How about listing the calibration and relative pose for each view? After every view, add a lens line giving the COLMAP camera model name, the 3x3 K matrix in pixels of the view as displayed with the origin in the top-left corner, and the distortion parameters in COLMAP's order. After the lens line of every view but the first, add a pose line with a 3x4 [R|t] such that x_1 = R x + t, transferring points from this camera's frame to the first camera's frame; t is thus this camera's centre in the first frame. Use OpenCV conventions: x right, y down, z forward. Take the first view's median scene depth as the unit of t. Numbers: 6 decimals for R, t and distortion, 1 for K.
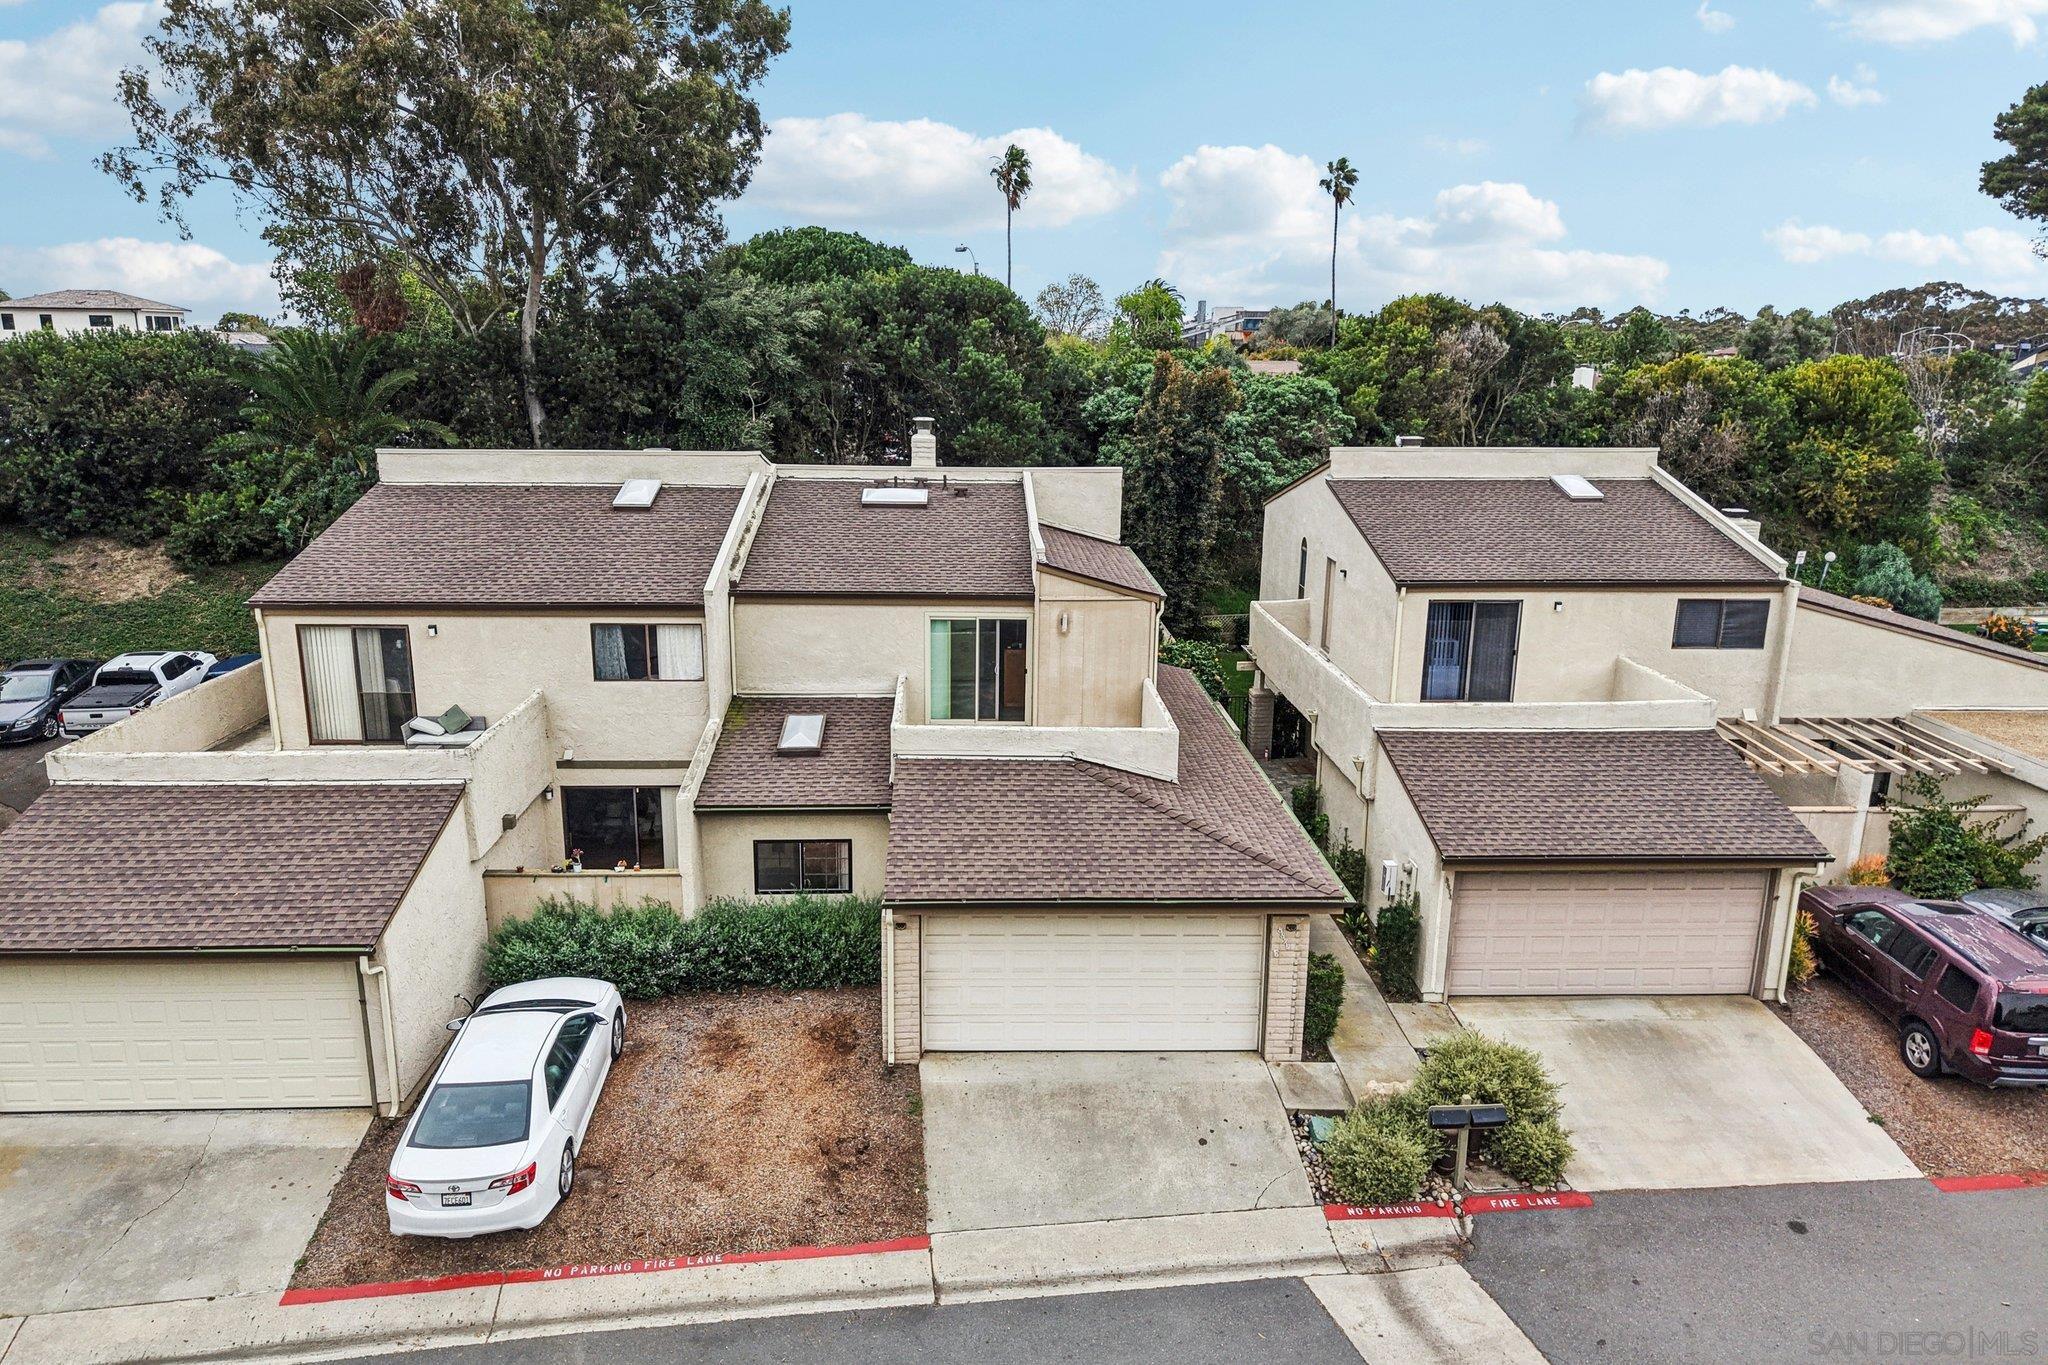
lens RADIAL K [[1381.5, 0, 1017.7], [0, 1381.5, 680.4], [0, 0, 1]] dist [0.015622, -0.019578]
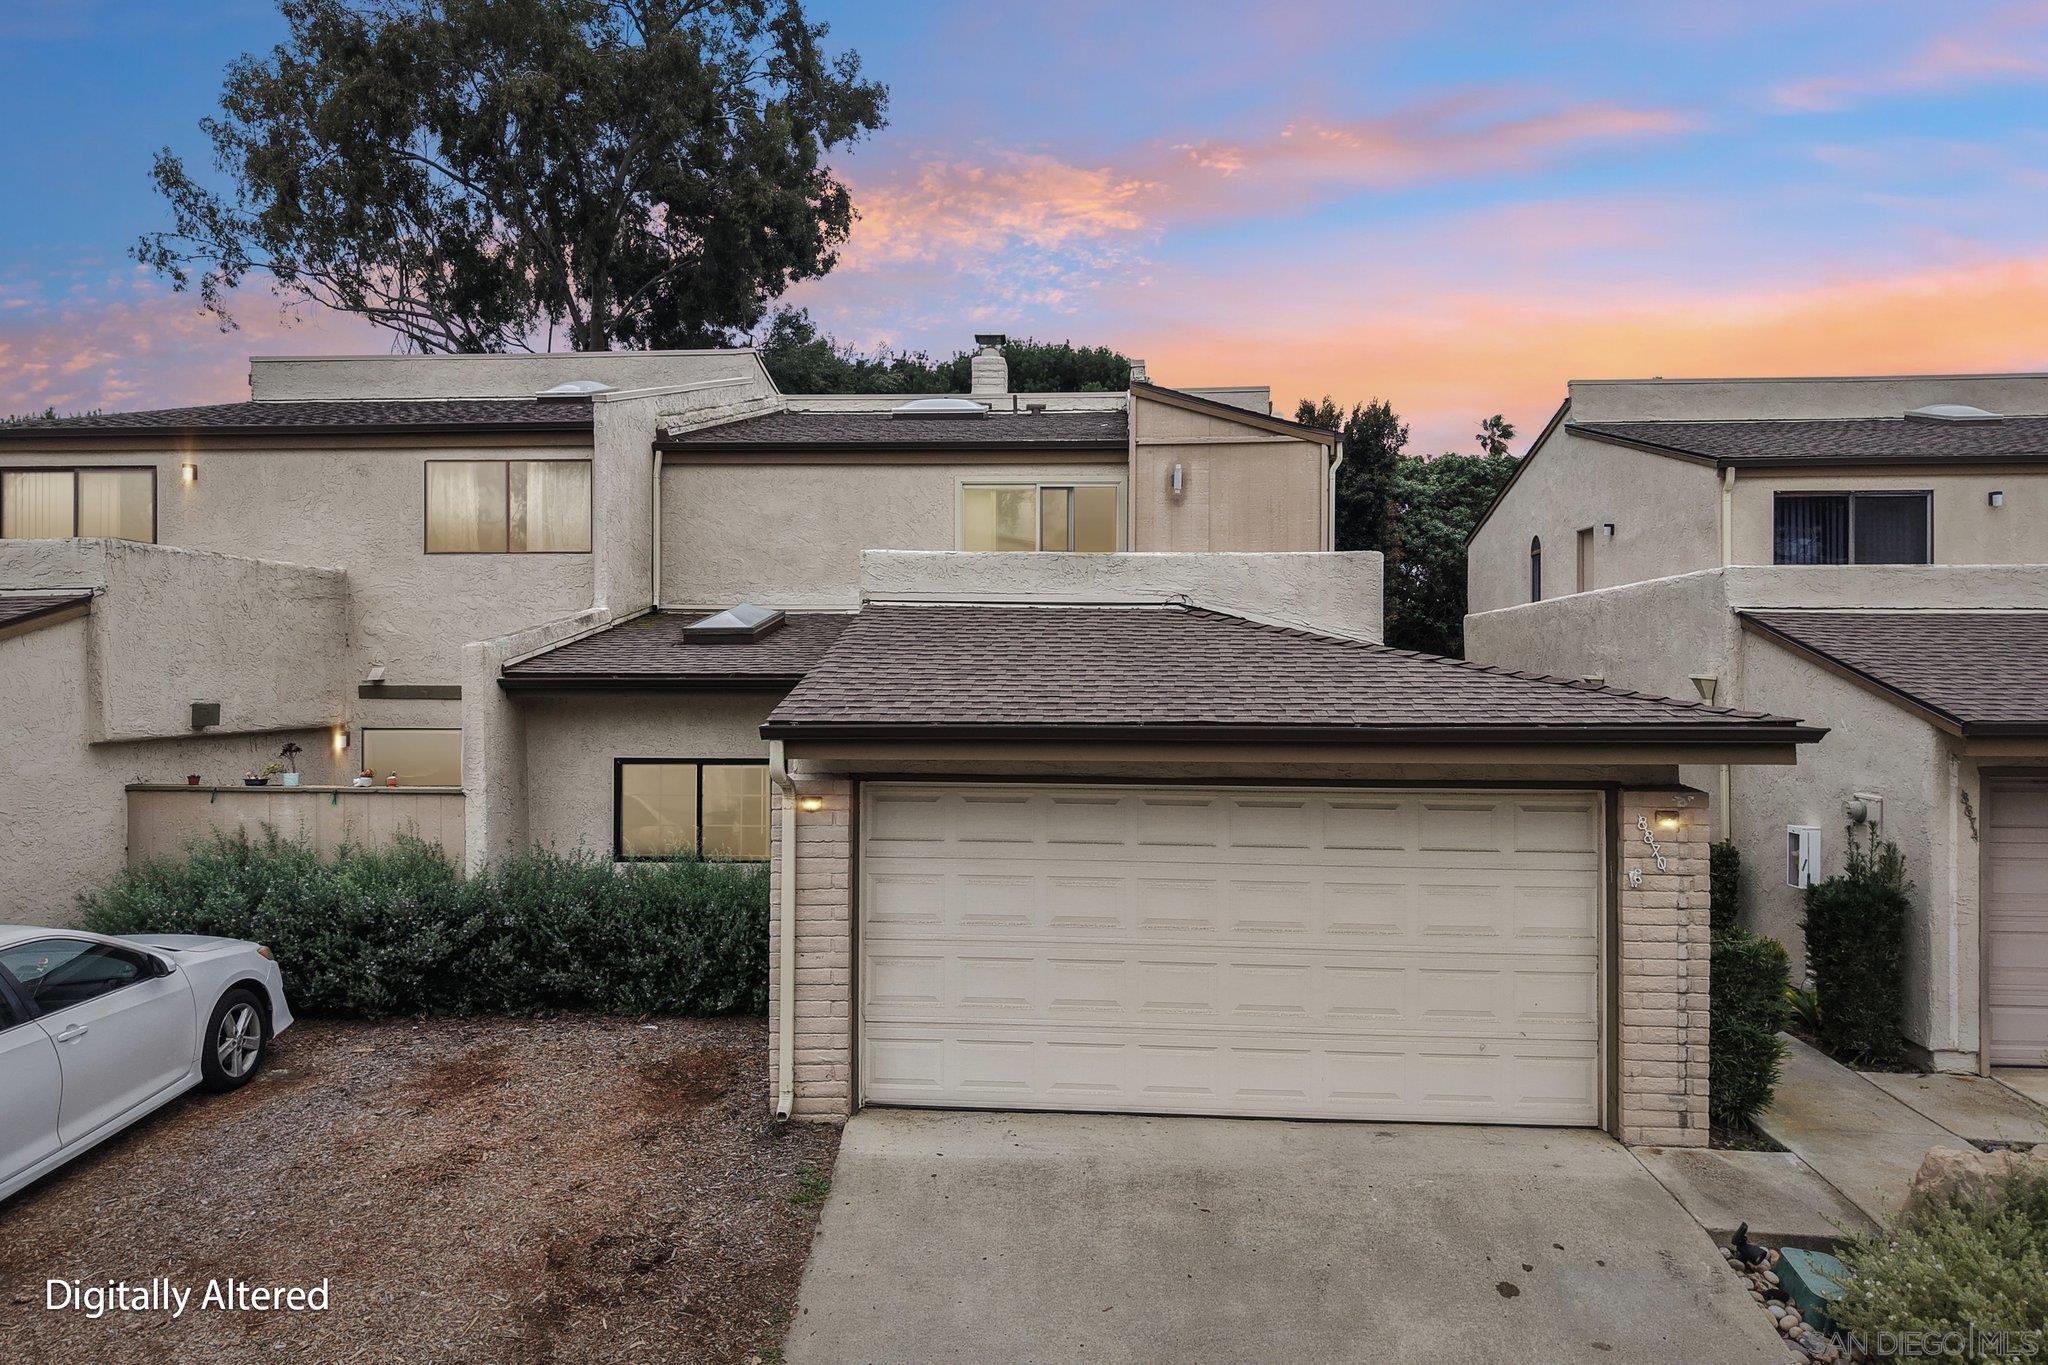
lens RADIAL K [[1381.5, 0, 1013.9], [0, 1381.5, 676.0], [0, 0, 1]] dist [0.015622, -0.019578]
pose [[0.993767, -0.008979, -0.111114, 0.034095], [-0.017759, 0.971270, -0.237315, 0.222081], [0.110053, 0.237809, 0.965057, 0.482727]]
